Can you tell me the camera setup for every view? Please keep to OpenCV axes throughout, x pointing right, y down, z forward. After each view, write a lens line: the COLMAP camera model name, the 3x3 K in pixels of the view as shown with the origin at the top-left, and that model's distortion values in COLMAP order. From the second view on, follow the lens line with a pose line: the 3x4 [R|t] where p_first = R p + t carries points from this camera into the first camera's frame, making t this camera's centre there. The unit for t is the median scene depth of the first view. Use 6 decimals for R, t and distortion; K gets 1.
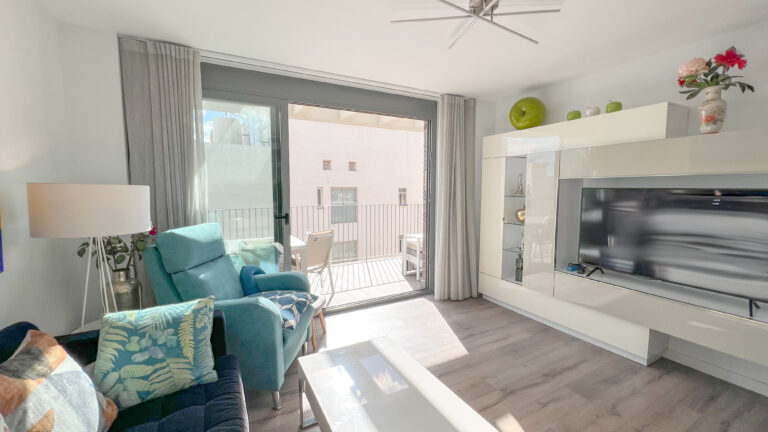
lens RADIAL K [[309.0, 0, 383.2], [0, 309.0, 215.7], [0, 0, 1]] dist [0.004117, -0.000446]
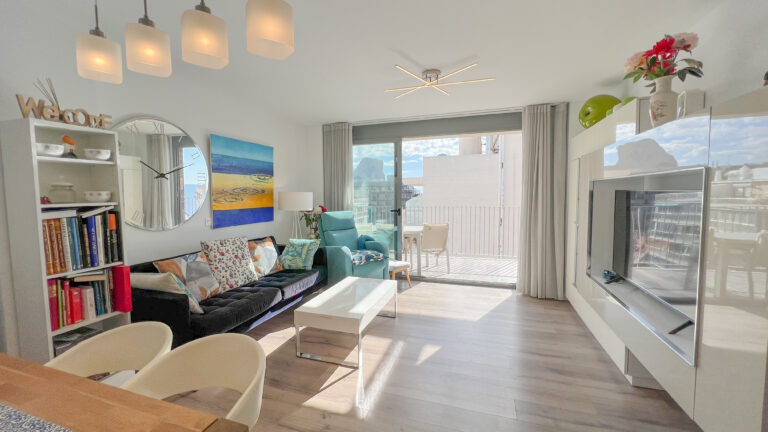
lens RADIAL K [[309.0, 0, 381.1], [0, 309.0, 213.7], [0, 0, 1]] dist [0.004117, -0.000446]
pose [[0.685654, 0.041978, -0.726716, 0.973339], [-0.059121, 0.998249, 0.001881, 0.028350], [0.725523, 0.041675, 0.686935, -0.177968]]
